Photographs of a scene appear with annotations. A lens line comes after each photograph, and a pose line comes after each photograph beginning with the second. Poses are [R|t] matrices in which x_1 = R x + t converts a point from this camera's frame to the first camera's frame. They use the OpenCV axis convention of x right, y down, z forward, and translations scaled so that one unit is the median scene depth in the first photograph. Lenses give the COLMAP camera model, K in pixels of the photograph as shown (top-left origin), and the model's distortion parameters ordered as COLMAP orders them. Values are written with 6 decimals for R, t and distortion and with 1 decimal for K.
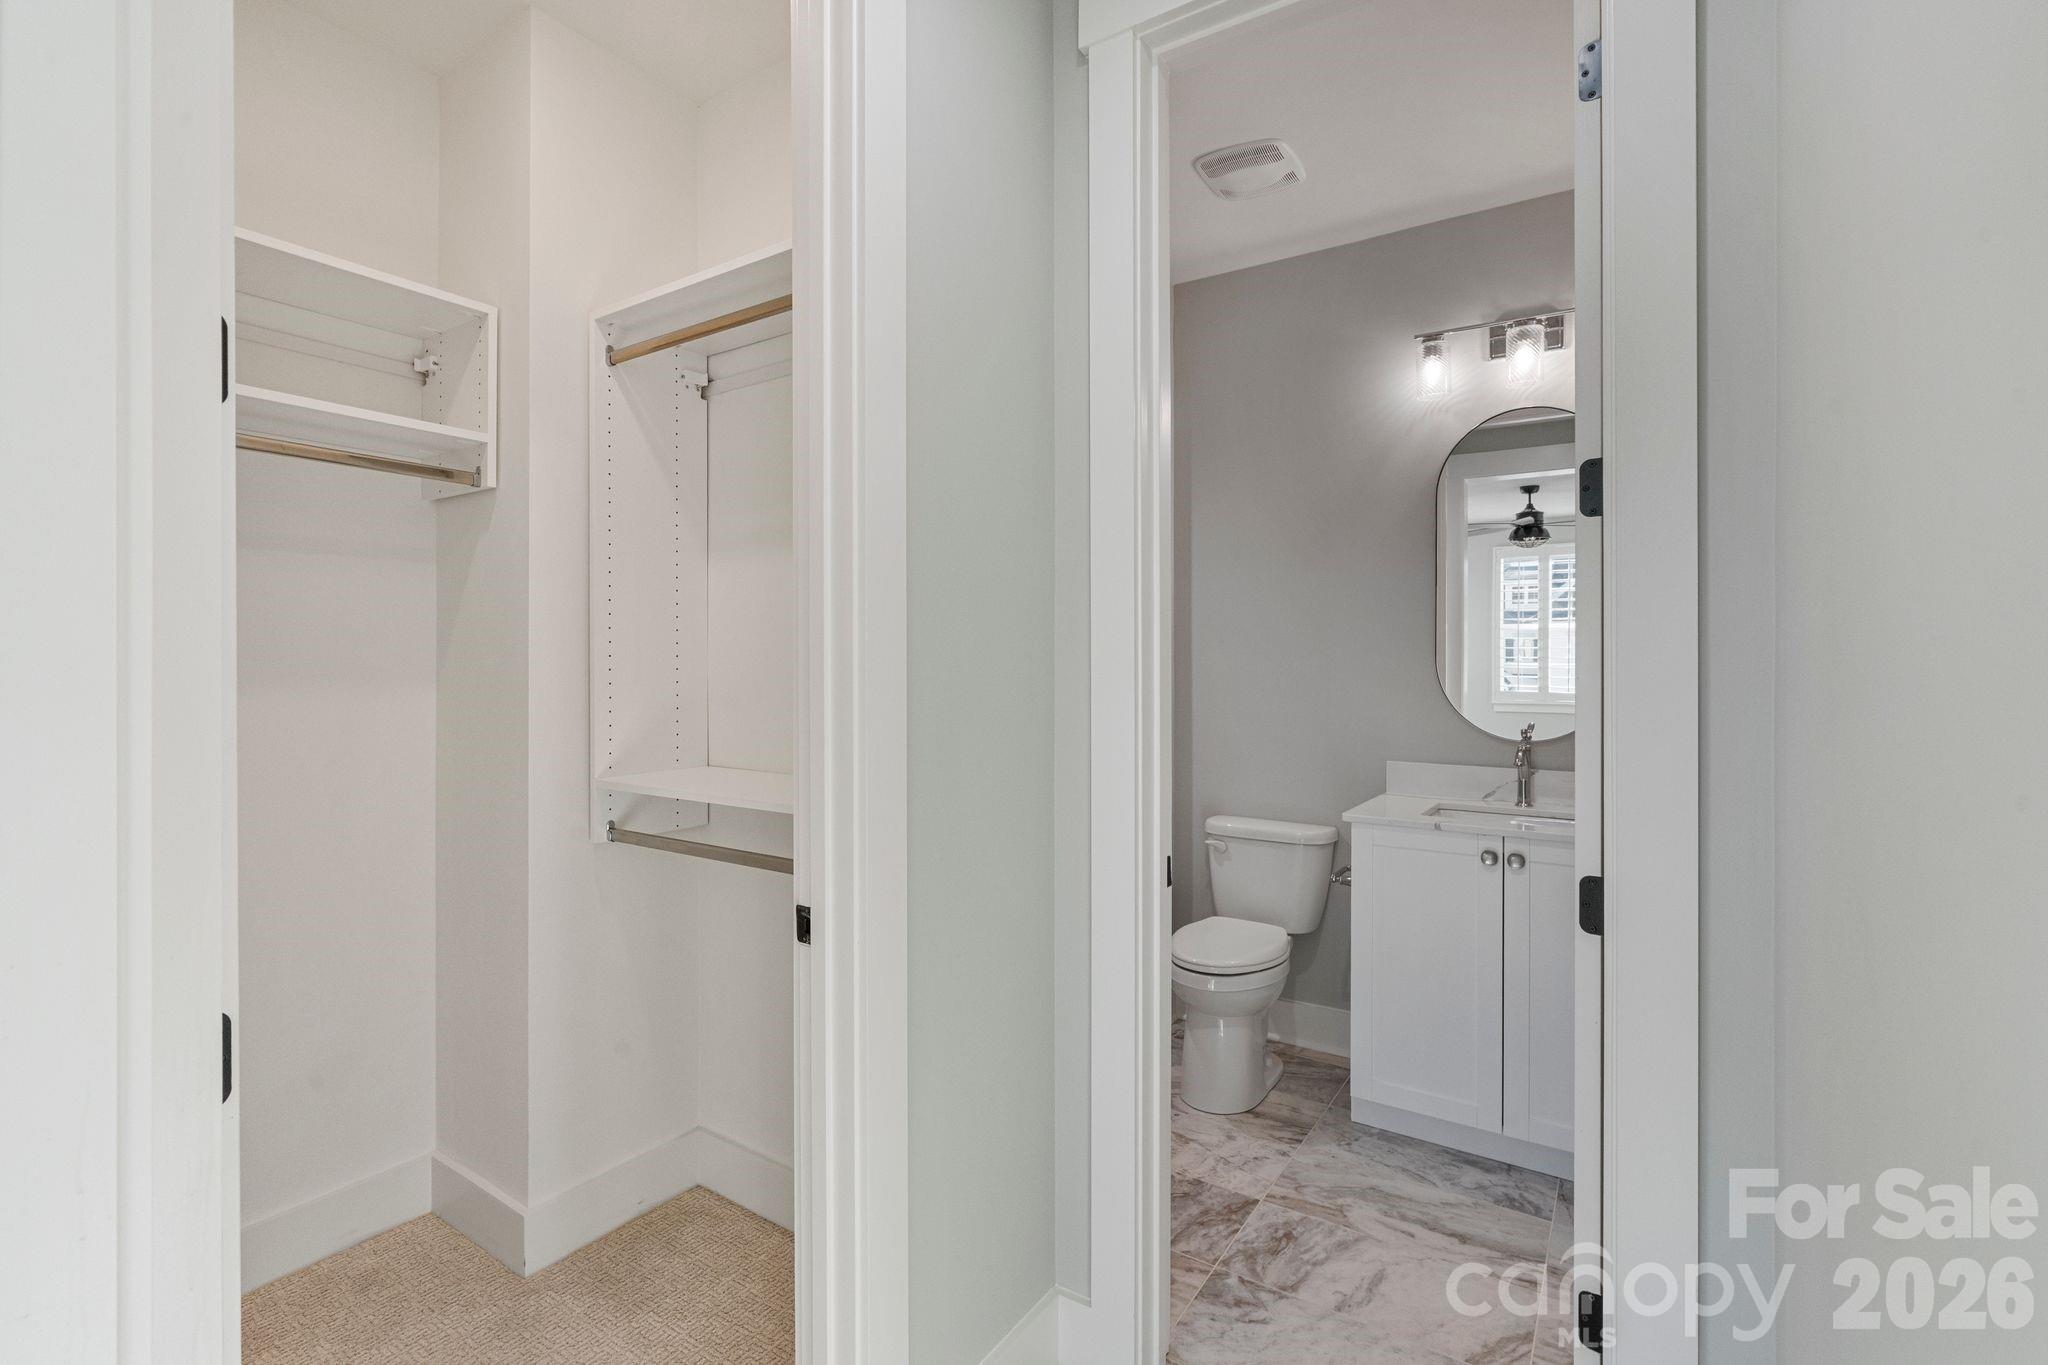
lens RADIAL K [[931.7, 0, 1021.9], [0, 931.7, 670.8], [0, 0, 1]] dist [0.002876, 0.000412]
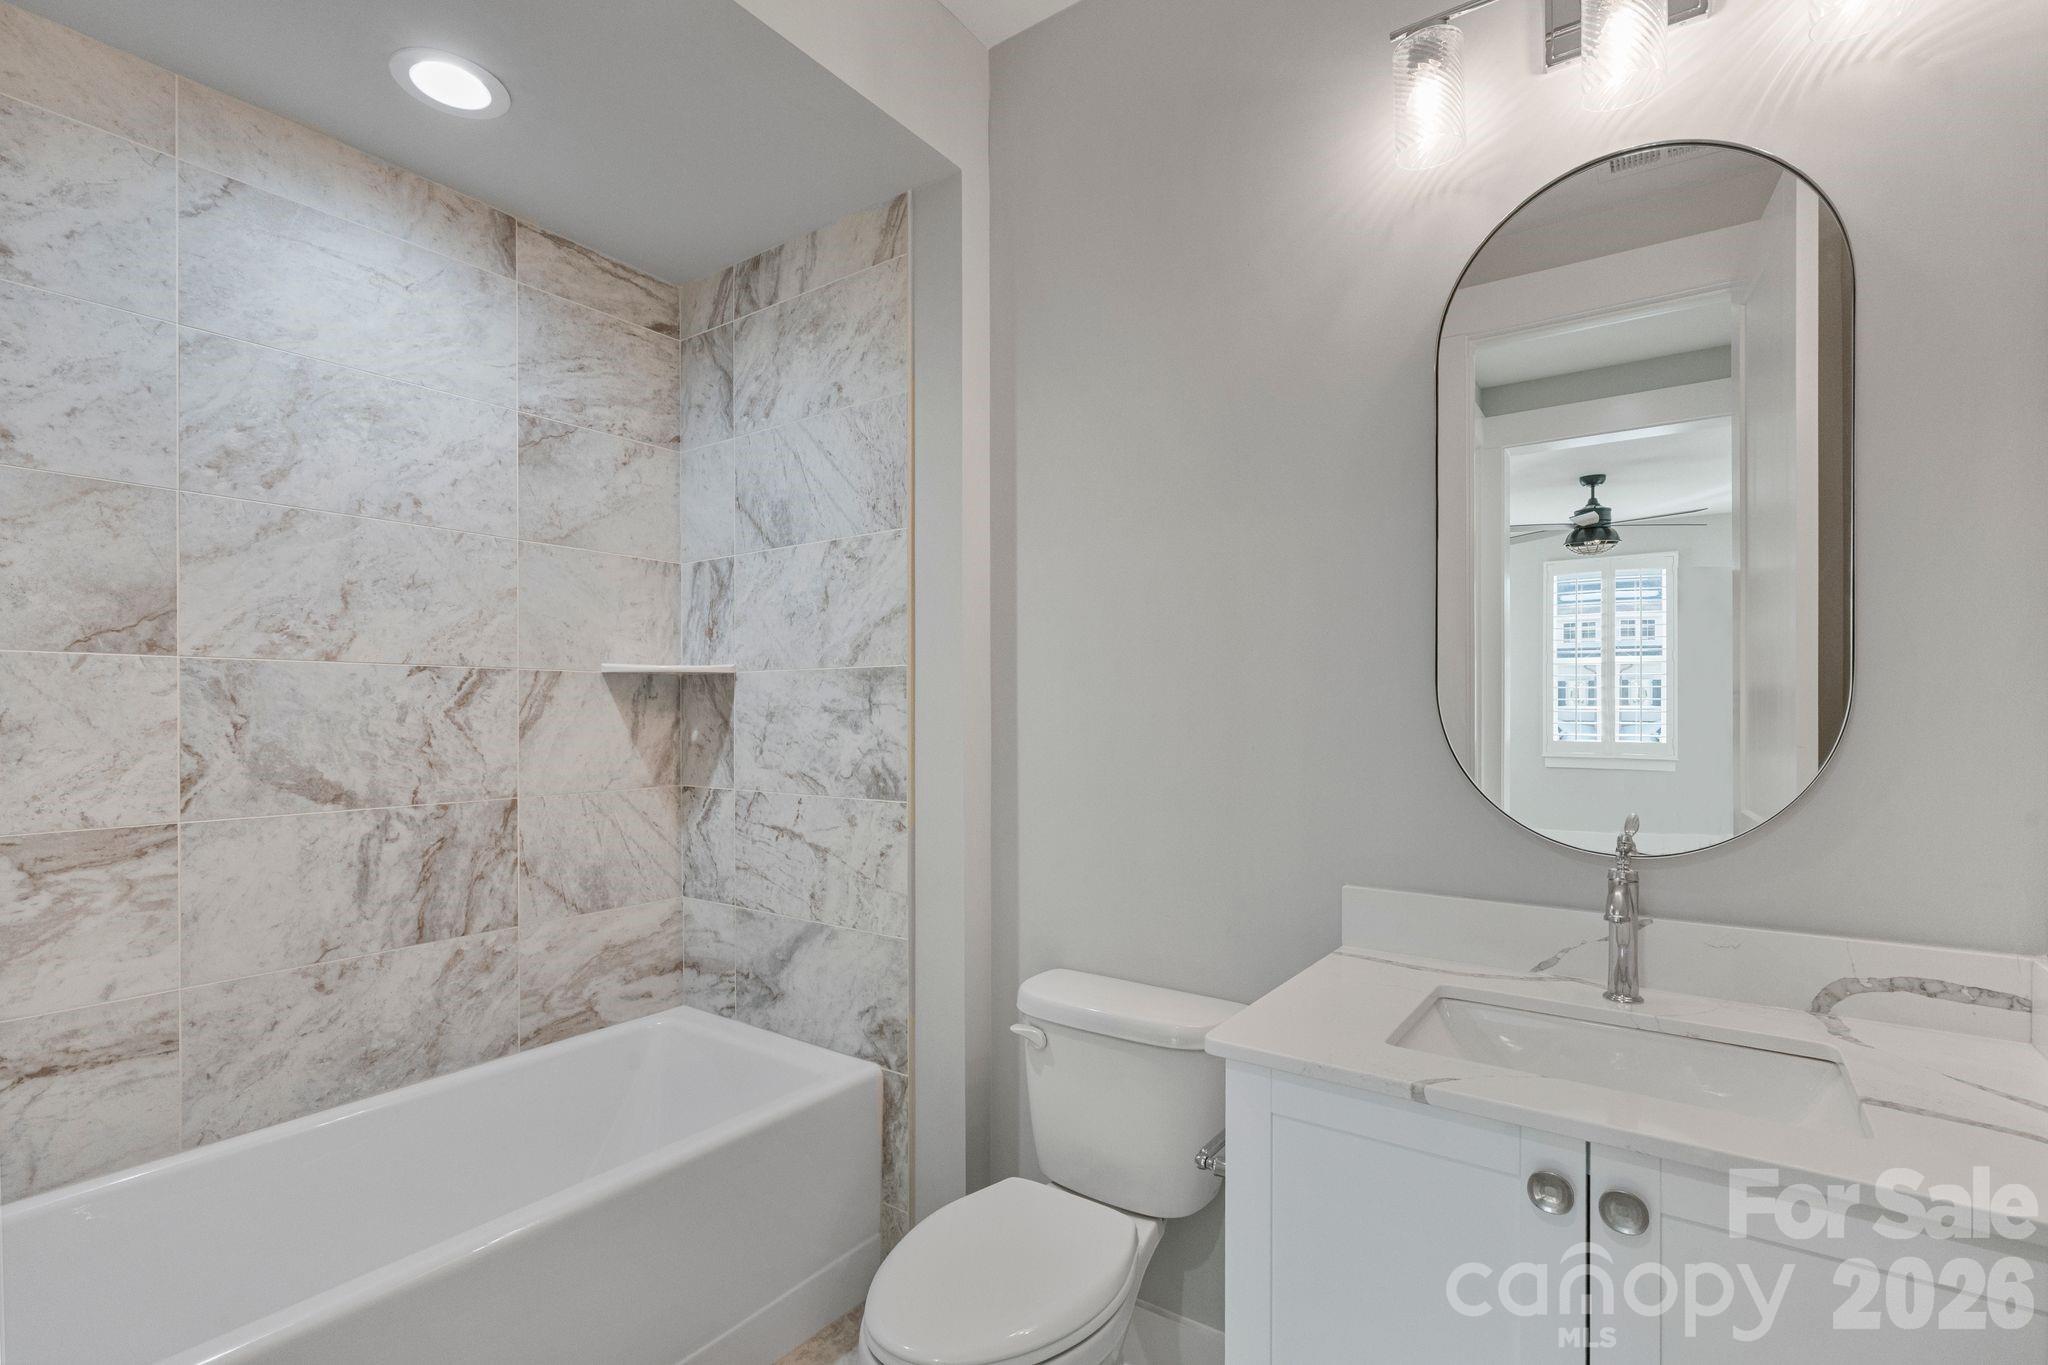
lens RADIAL K [[931.7, 0, 1040.6], [0, 931.7, 721.8], [0, 0, 1]] dist [0.002876, 0.000412]
pose [[0.999700, -0.001993, -0.024403, 0.229554], [0.002031, 0.999997, 0.001550, 0.004857], [0.024399, -0.001599, 0.999701, 0.466305]]
